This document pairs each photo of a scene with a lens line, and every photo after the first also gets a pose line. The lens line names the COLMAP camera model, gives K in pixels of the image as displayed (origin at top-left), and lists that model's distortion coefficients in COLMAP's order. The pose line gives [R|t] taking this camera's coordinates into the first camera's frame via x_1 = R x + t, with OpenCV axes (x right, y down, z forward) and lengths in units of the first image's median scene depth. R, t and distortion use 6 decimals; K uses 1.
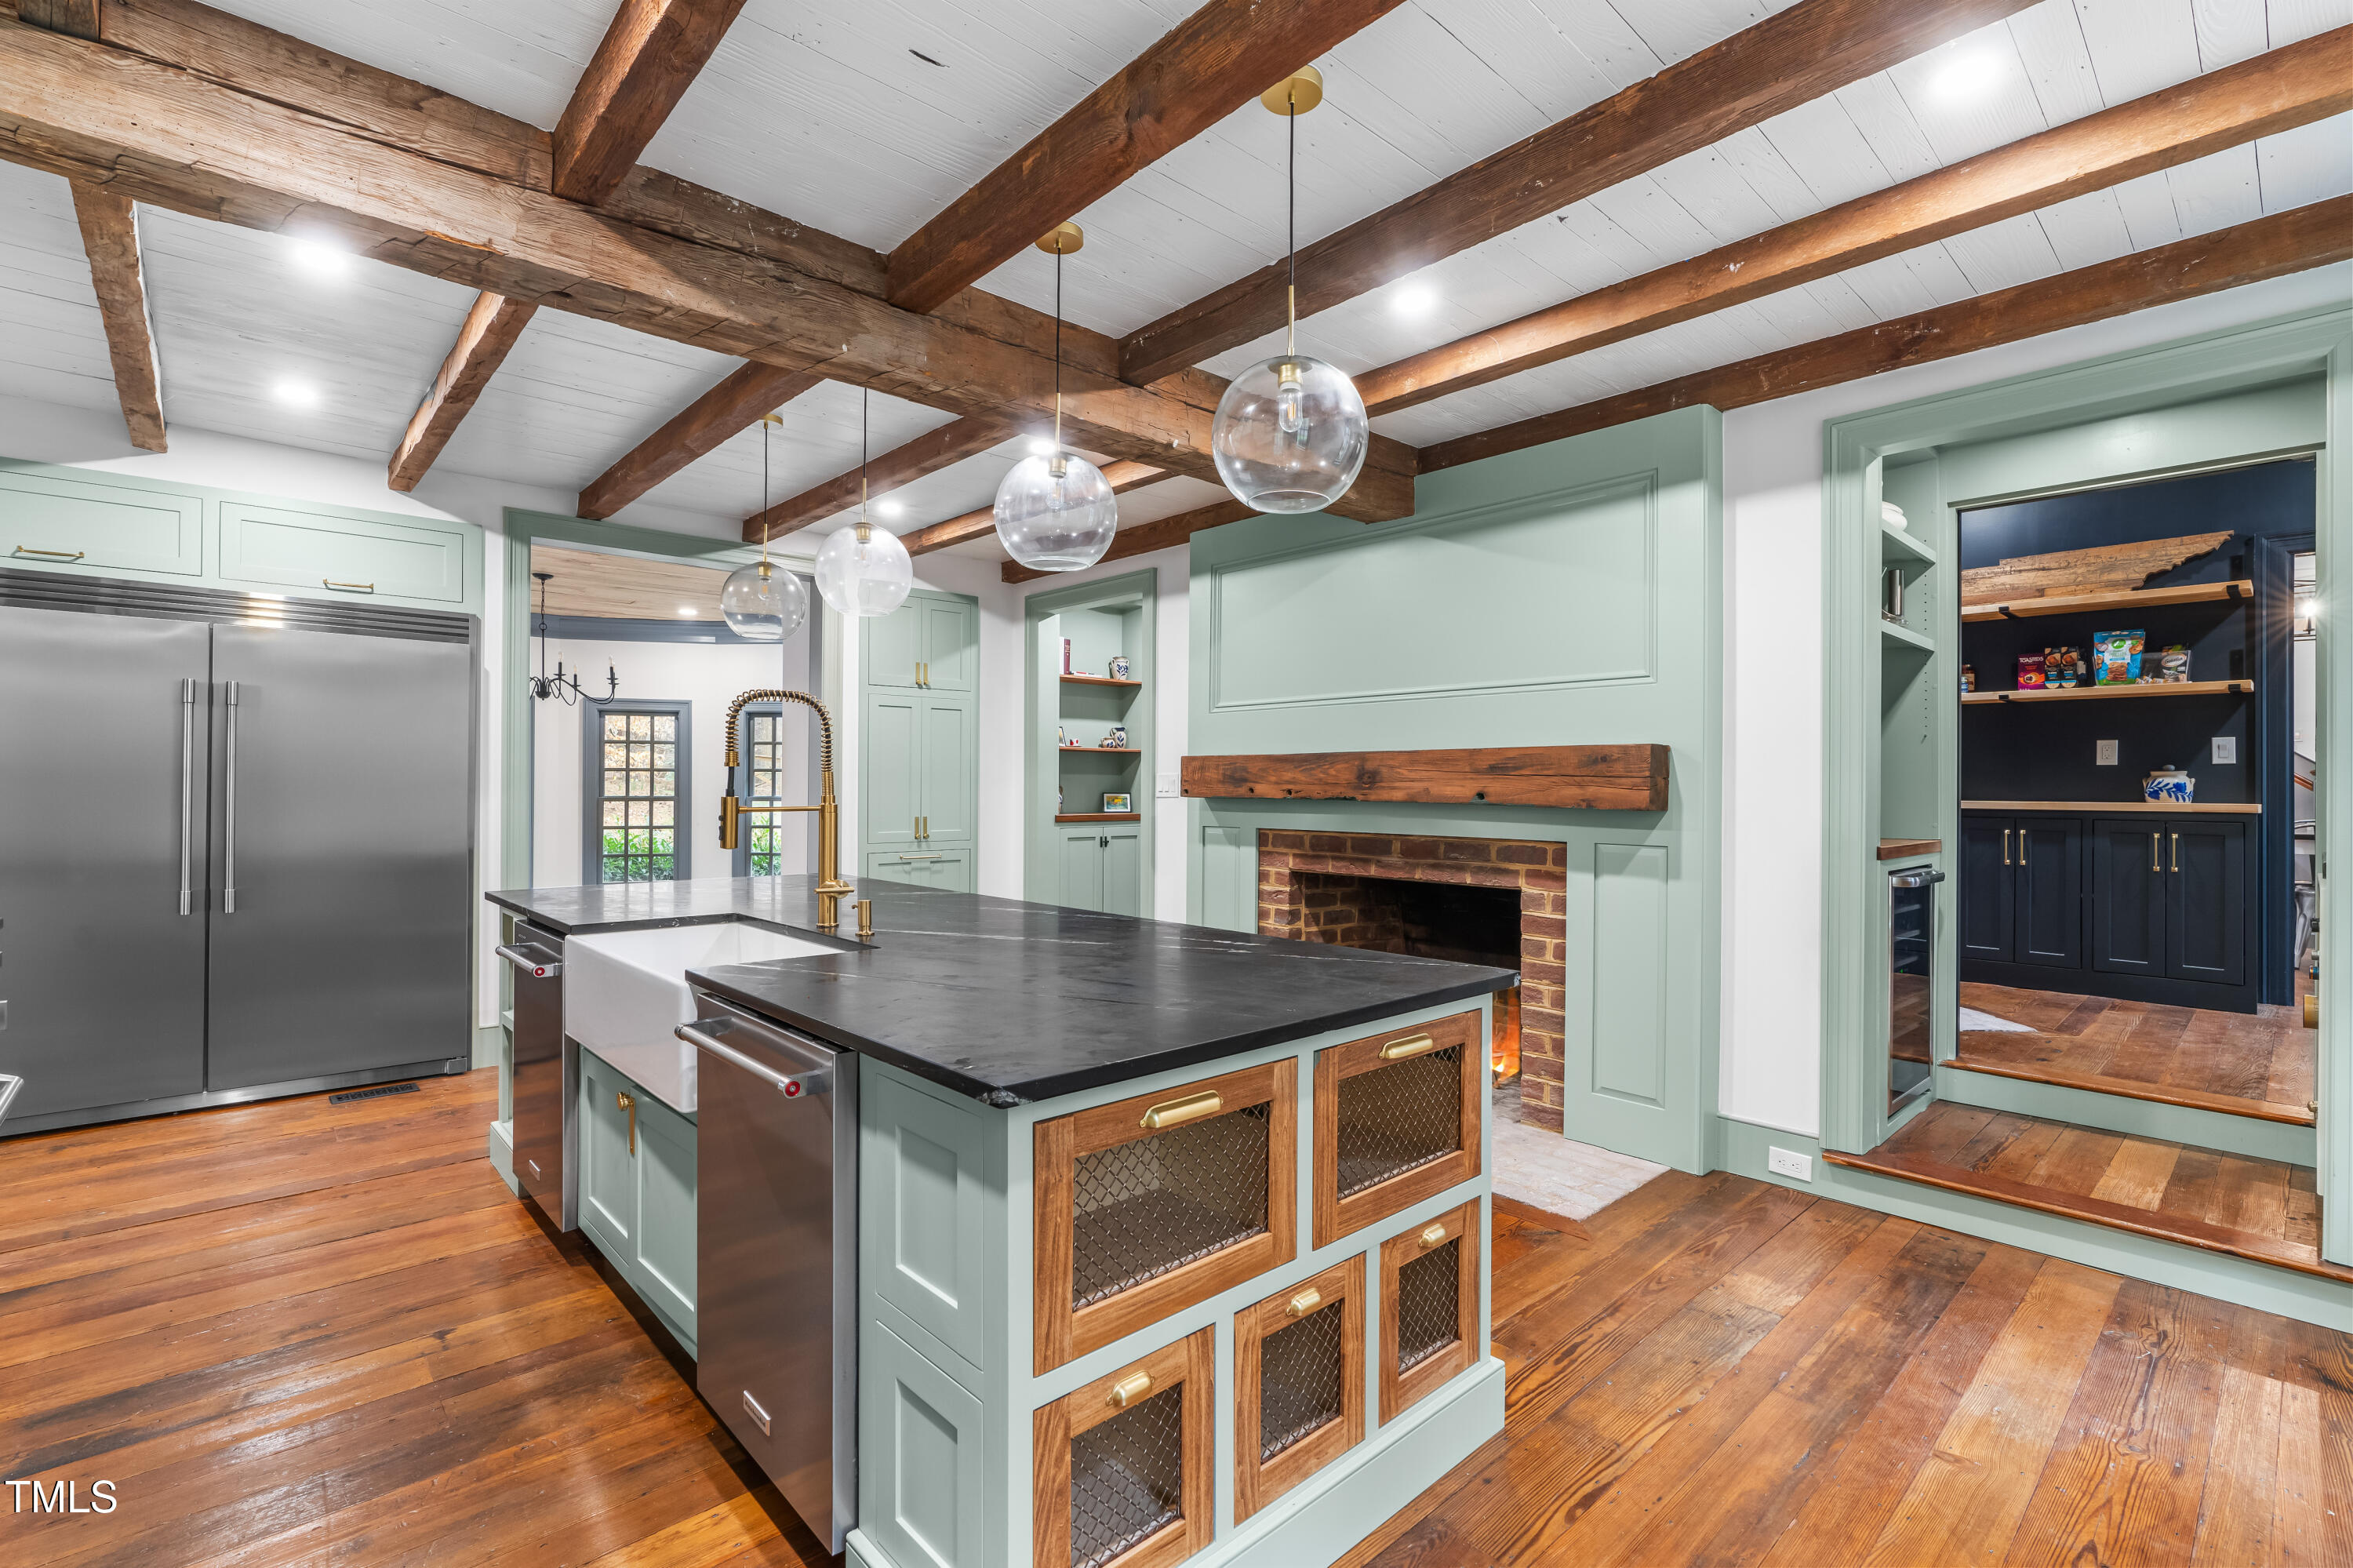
lens RADIAL K [[1062.0, 0, 1161.3], [0, 1062.0, 775.7], [0, 0, 1]] dist [0.003176, 0.000940]
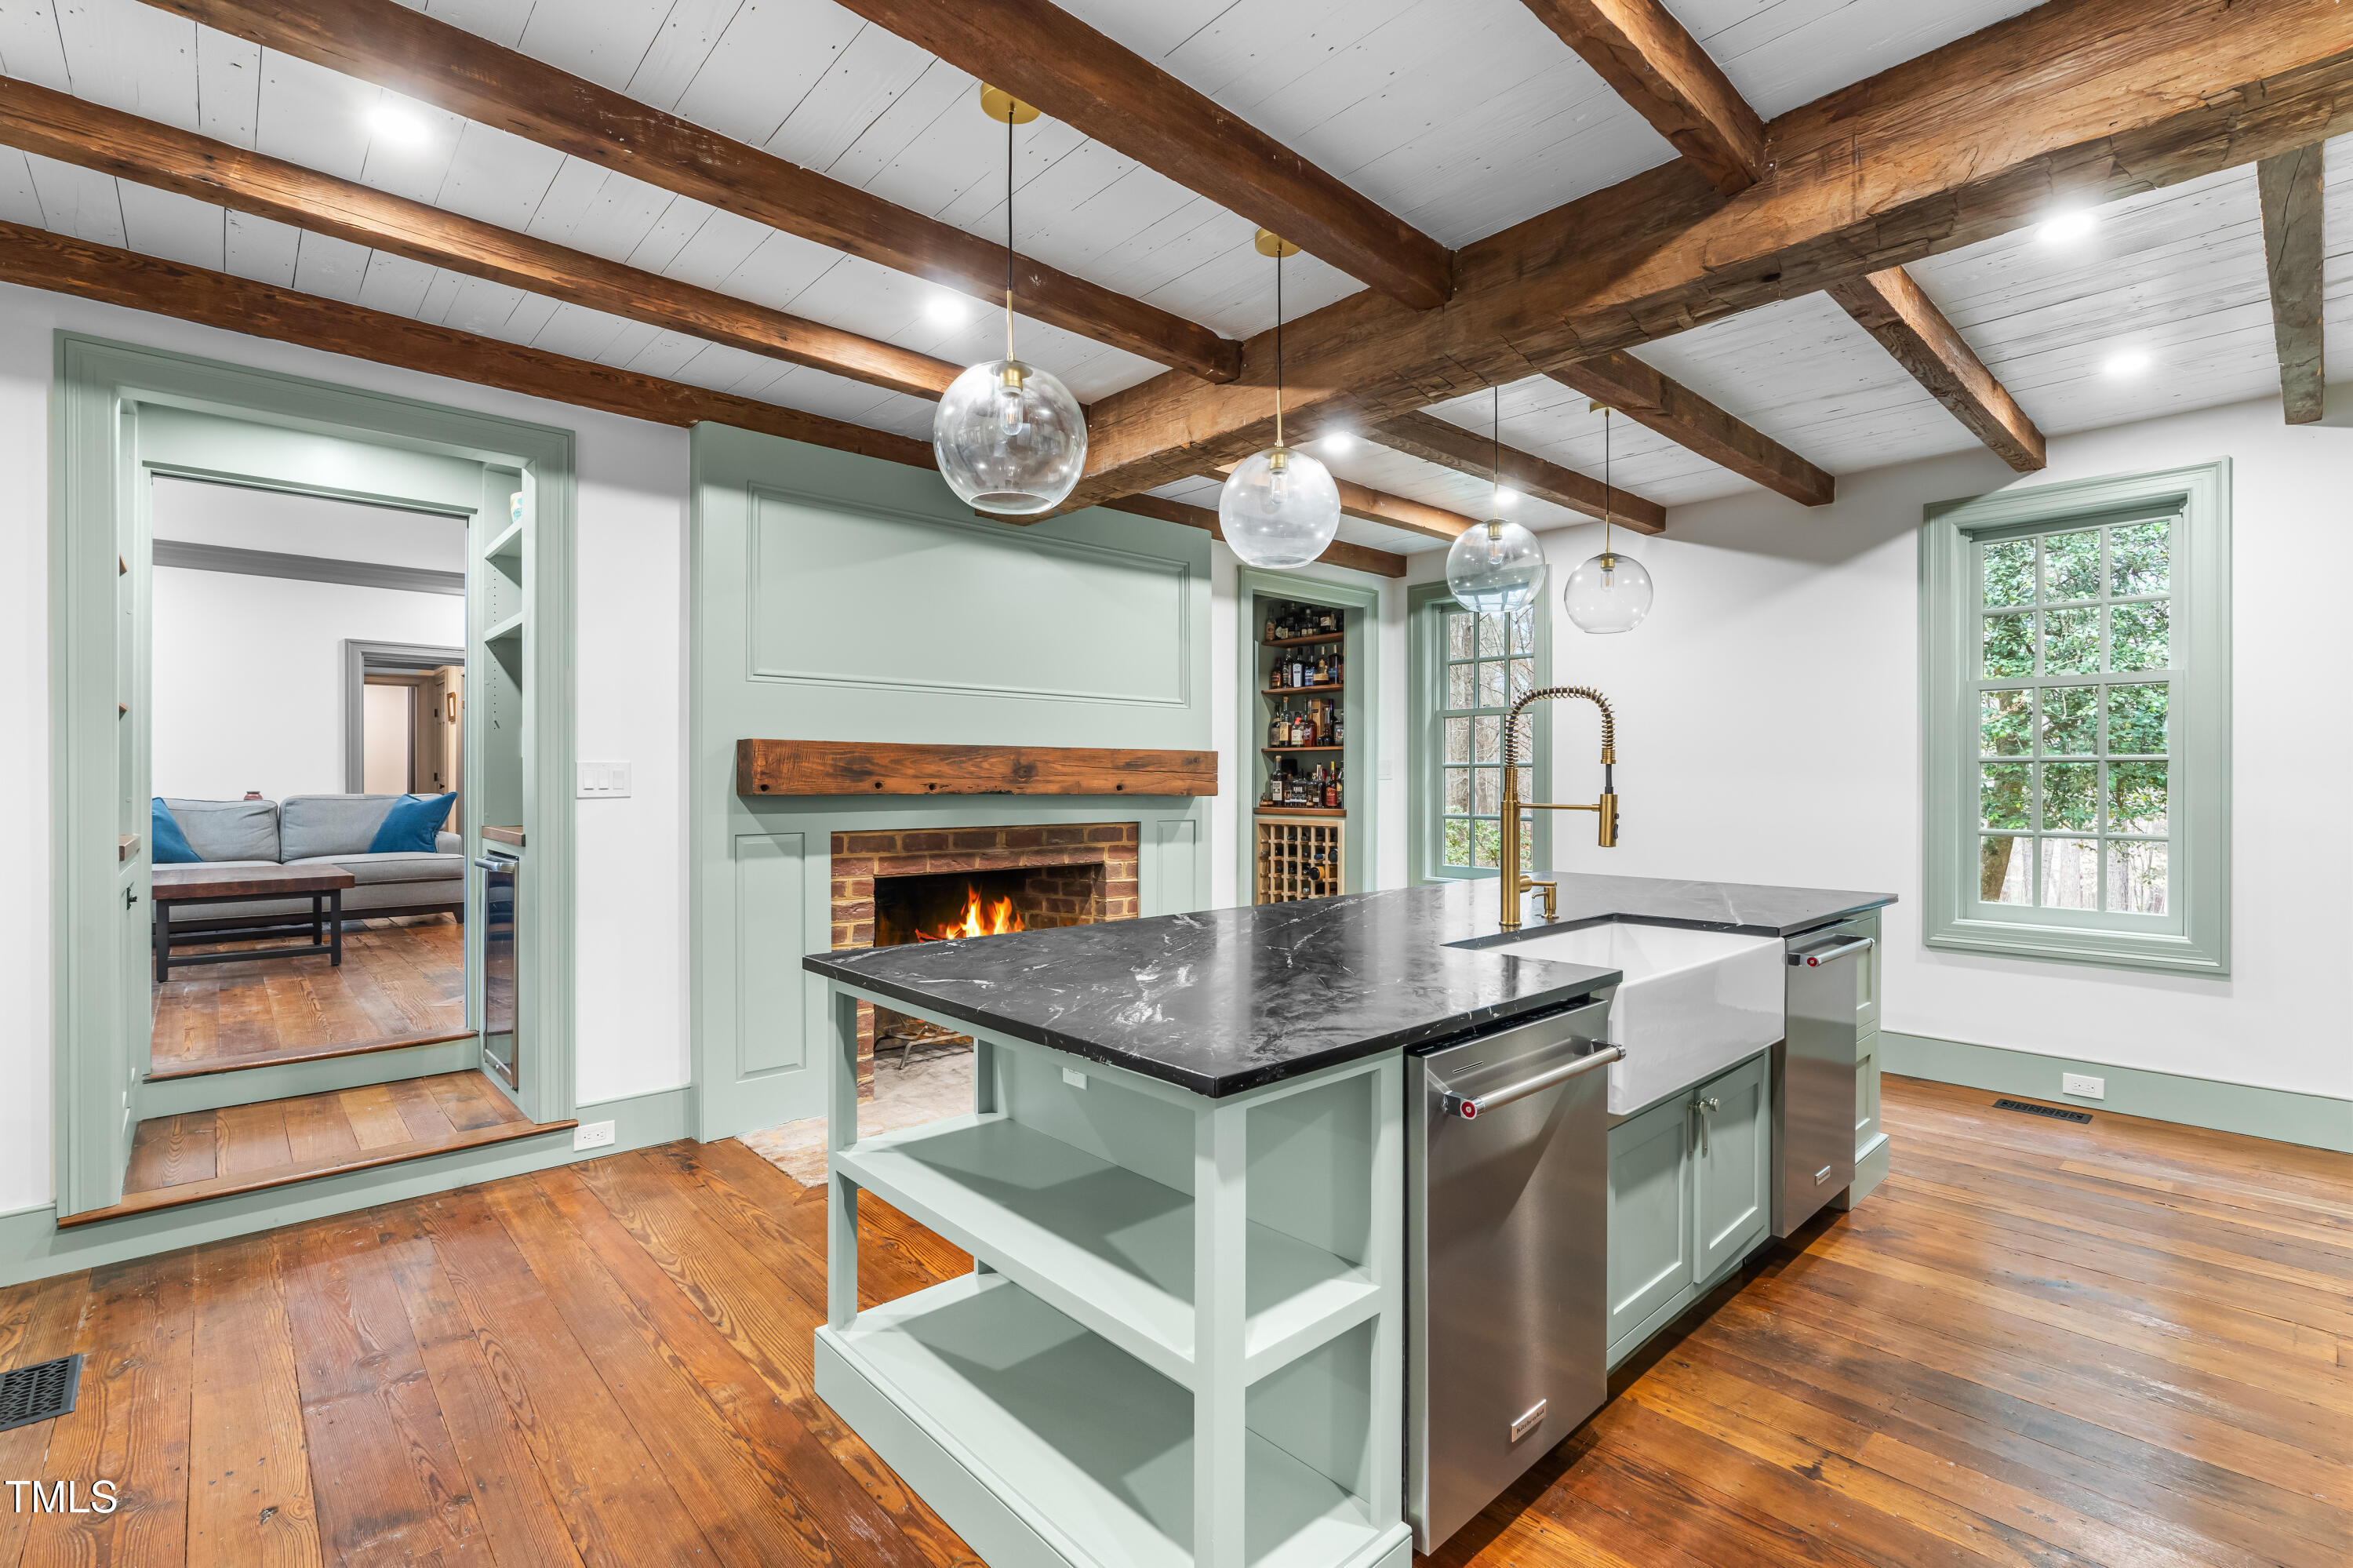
lens RADIAL K [[1062.0, 0, 1169.8], [0, 1062.0, 791.0], [0, 0, 1]] dist [0.003176, 0.000940]
pose [[-0.001840, -0.001471, 0.999997, -0.806984], [0.000105, 0.999999, 0.001471, 0.018555], [-0.999998, 0.000107, -0.001840, 0.819823]]
